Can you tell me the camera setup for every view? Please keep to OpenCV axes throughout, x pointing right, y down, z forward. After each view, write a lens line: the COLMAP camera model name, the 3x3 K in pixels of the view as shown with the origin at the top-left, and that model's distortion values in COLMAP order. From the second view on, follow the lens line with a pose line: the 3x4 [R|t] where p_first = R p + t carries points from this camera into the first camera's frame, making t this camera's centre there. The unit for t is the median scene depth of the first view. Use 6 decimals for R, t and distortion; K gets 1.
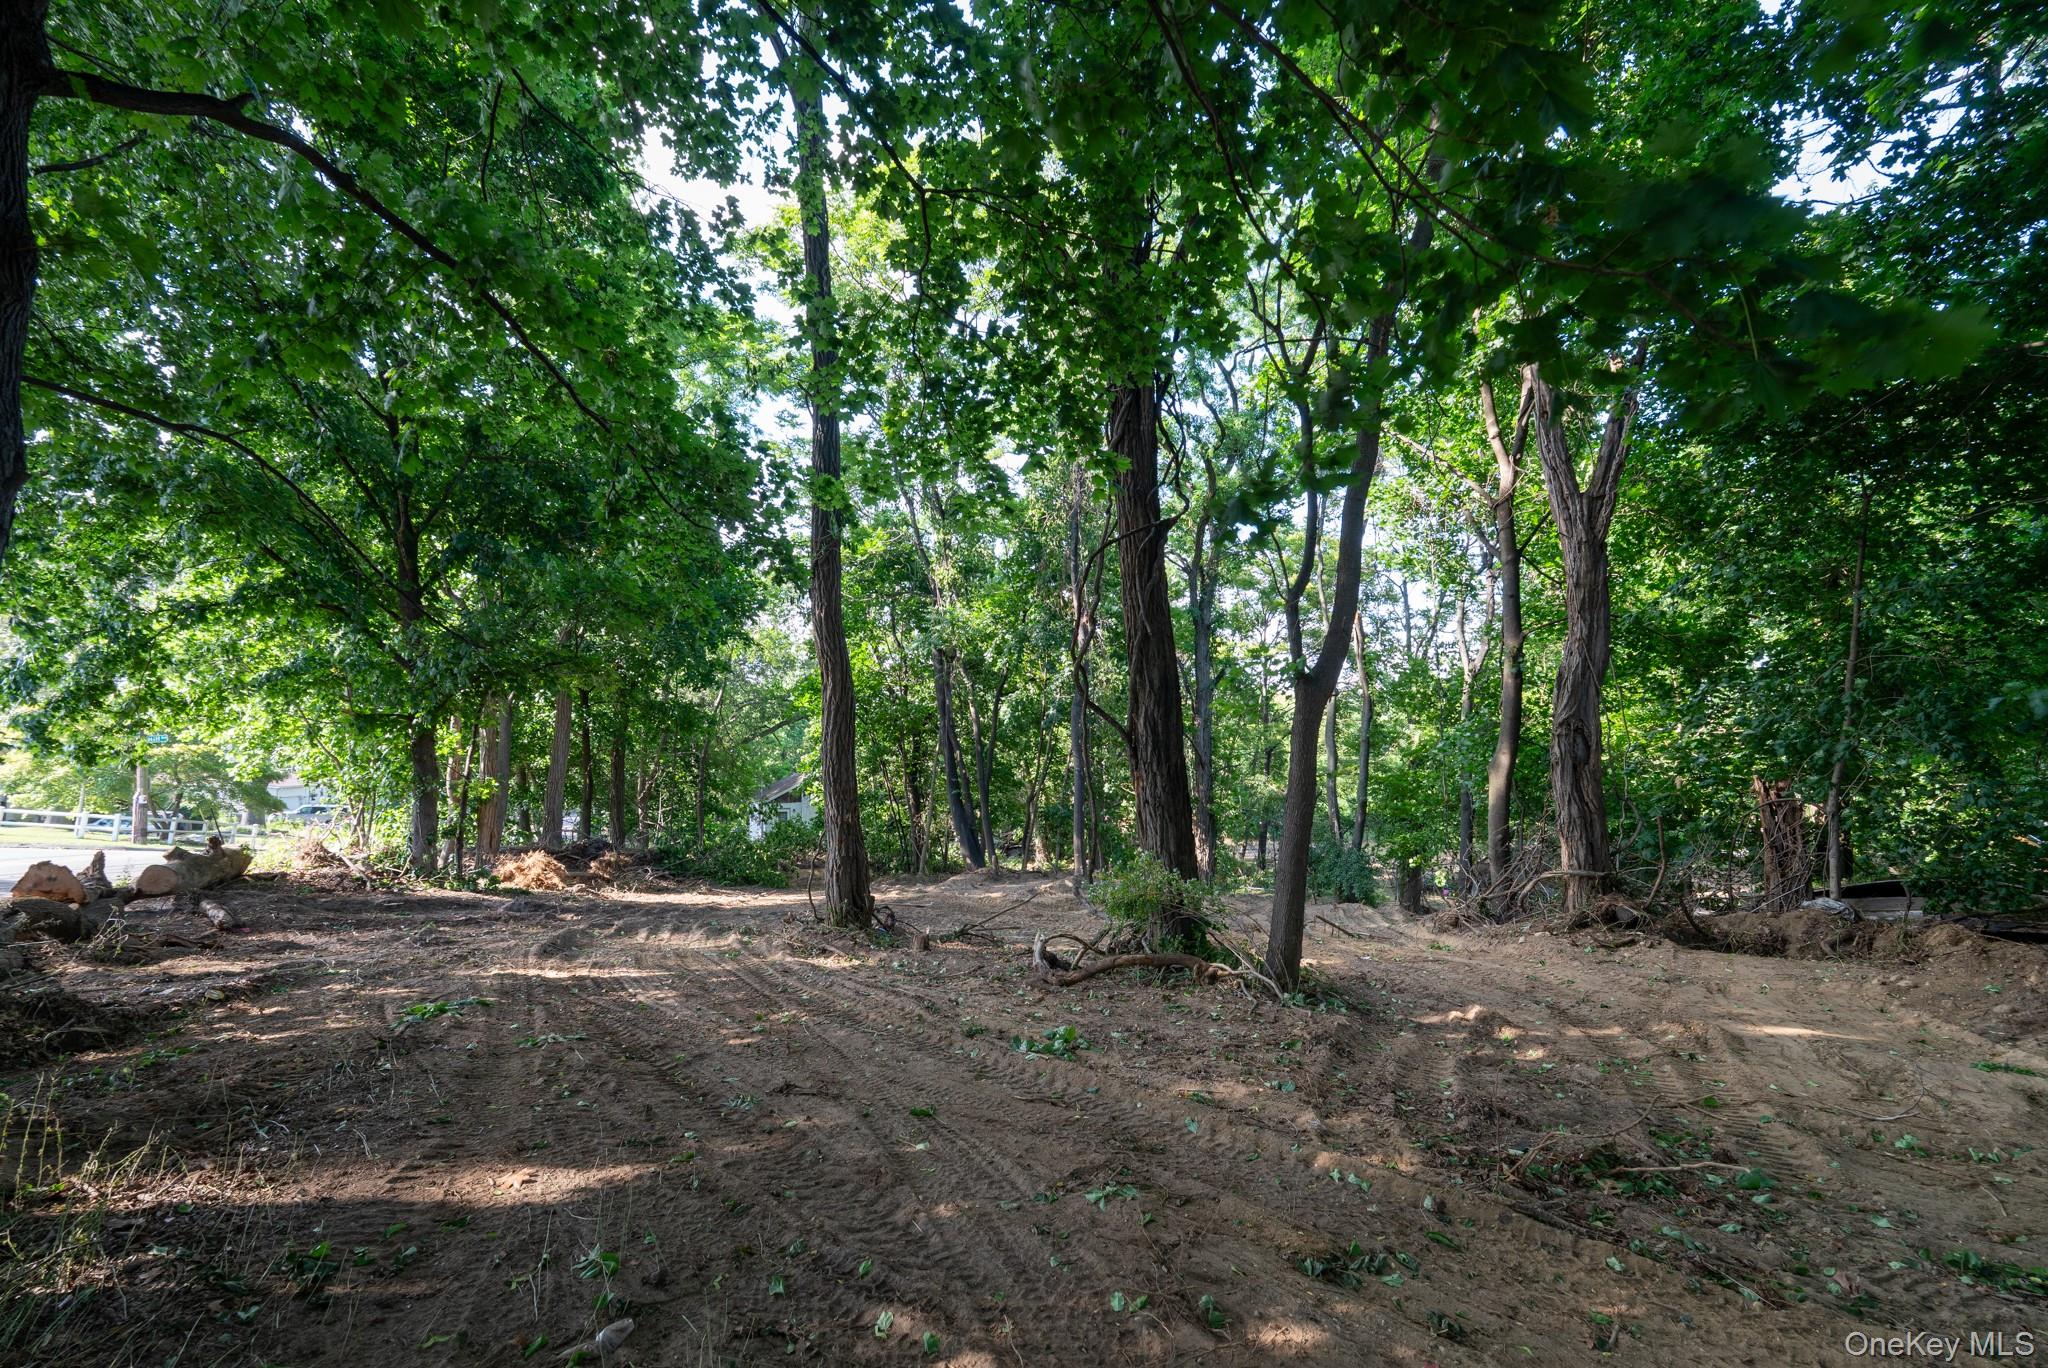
lens RADIAL K [[908.4, 0, 1021.5], [0, 908.4, 688.3], [0, 0, 1]] dist [-0.007347, -0.000838]
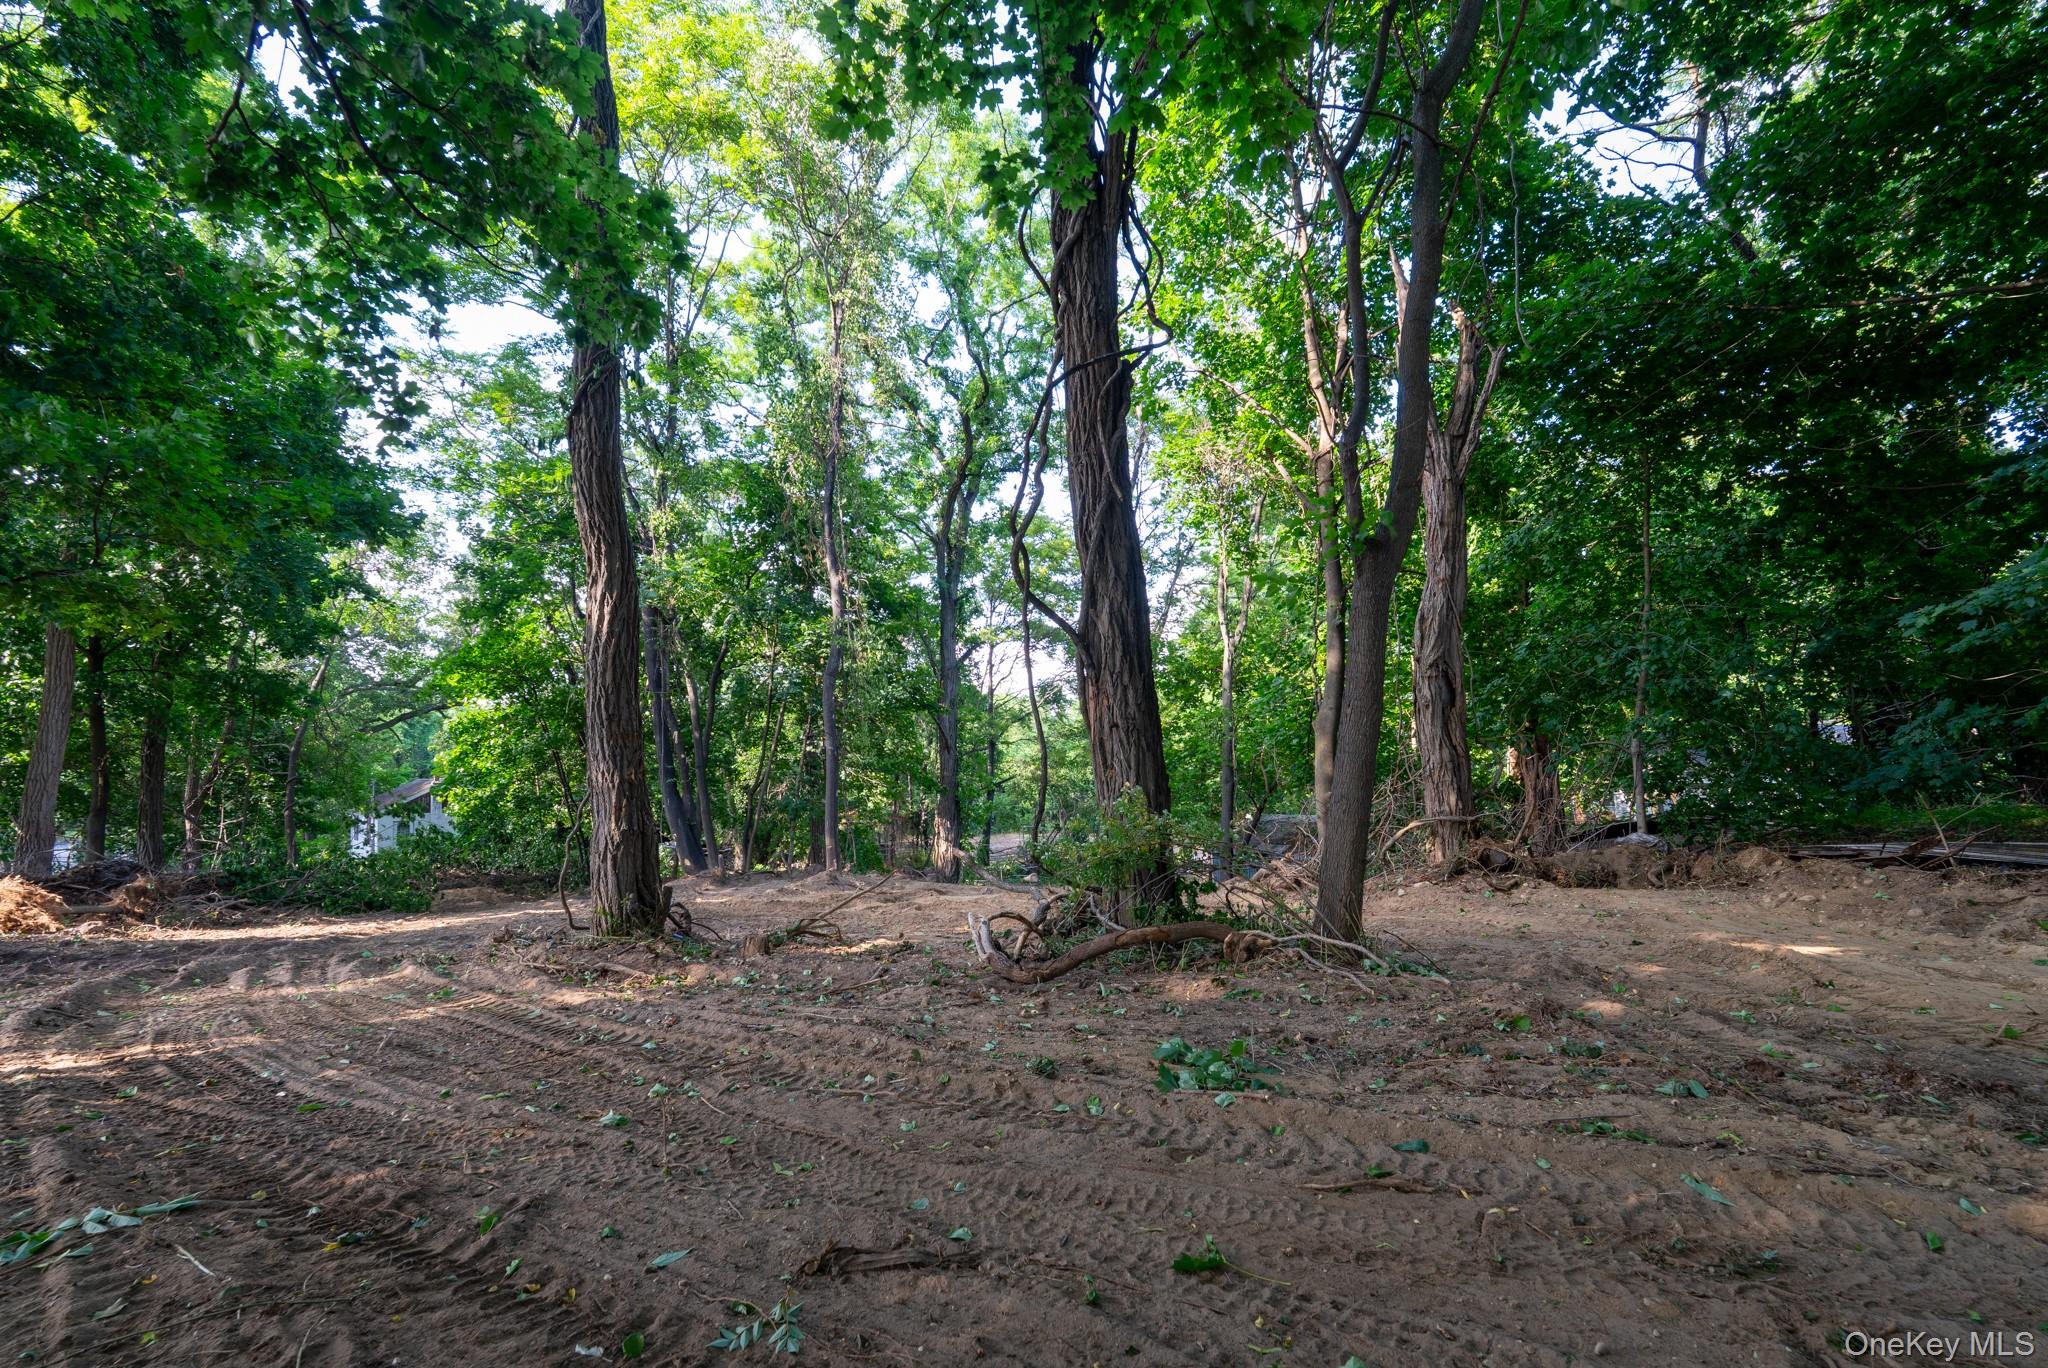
lens RADIAL K [[908.4, 0, 1025.8], [0, 908.4, 686.6], [0, 0, 1]] dist [-0.007347, -0.000838]
pose [[0.935828, 0.013640, 0.352193, -0.083724], [-0.009969, 0.999875, -0.012235, 0.045861], [-0.352316, 0.007939, 0.935847, 0.146222]]
